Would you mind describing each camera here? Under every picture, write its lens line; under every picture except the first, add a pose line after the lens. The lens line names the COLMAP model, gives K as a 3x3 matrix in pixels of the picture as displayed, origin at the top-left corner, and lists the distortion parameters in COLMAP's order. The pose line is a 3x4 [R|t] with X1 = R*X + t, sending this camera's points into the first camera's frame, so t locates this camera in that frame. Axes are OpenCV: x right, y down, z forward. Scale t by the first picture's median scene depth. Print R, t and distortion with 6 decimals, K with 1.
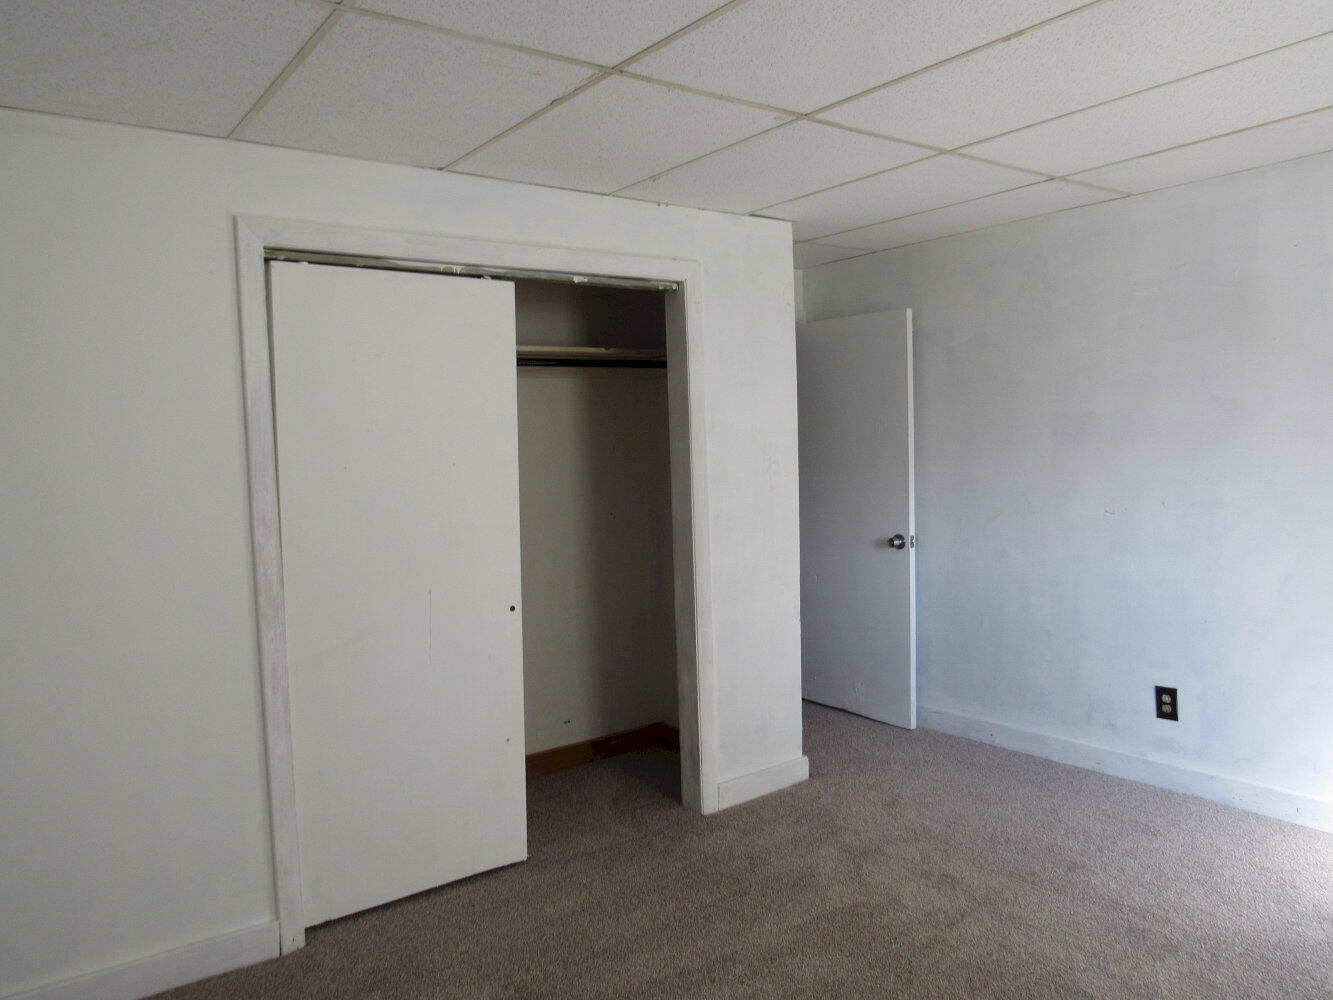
lens RADIAL K [[956.6, 0, 664.6], [0, 956.6, 498.3], [0, 0, 1]] dist [-0.021427, 0.003390]
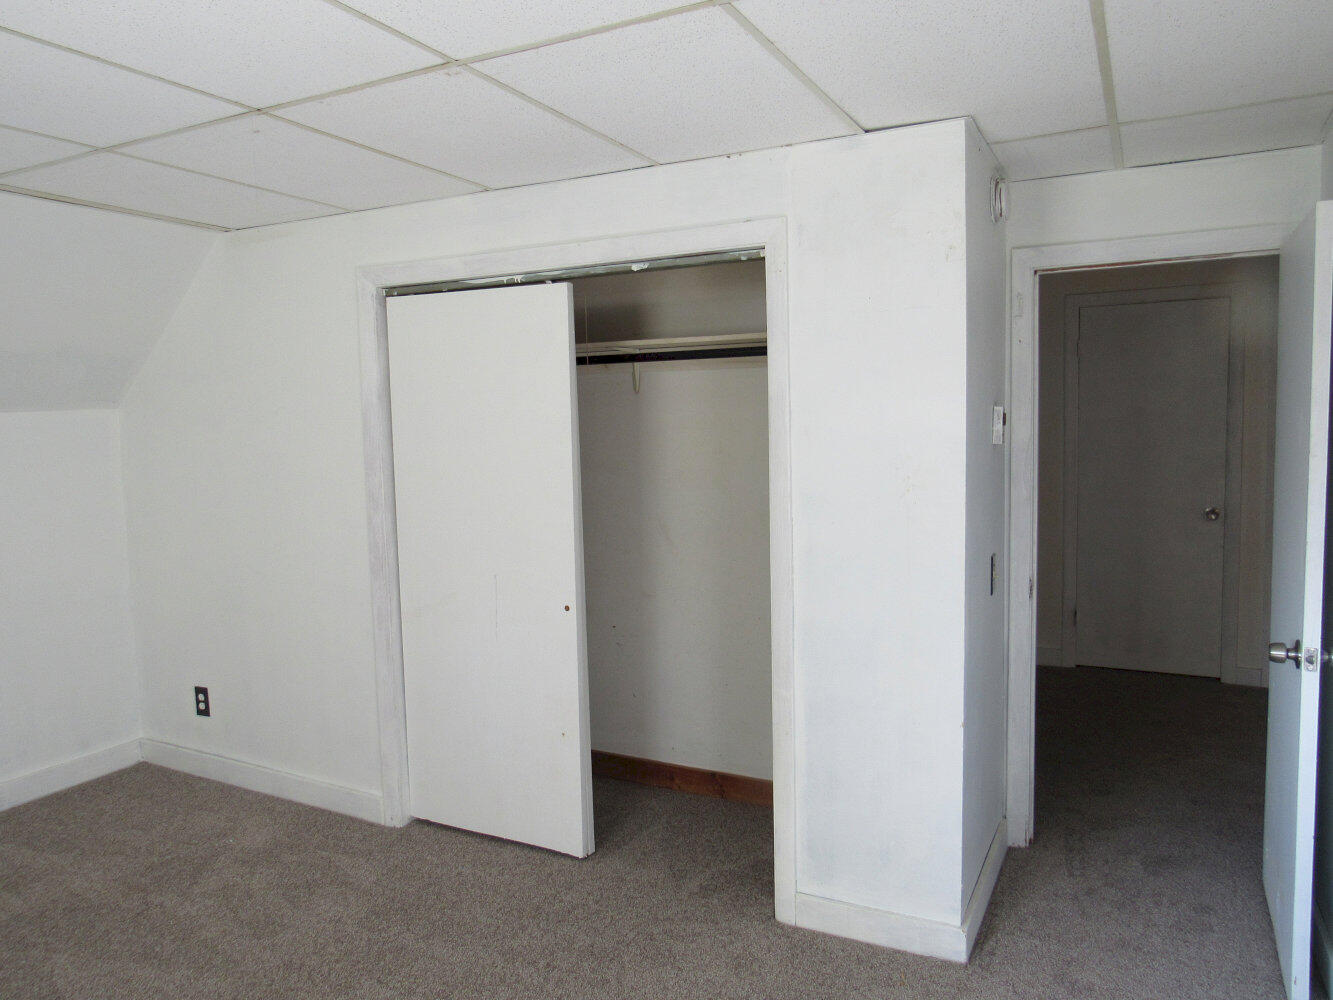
lens RADIAL K [[956.6, 0, 664.6], [0, 956.6, 498.3], [0, 0, 1]] dist [-0.021427, 0.003390]
pose [[0.435710, 0.096468, -0.894903, 0.812565], [-0.058317, 0.995177, 0.078884, -0.089545], [0.898196, 0.017818, 0.439234, 0.674492]]
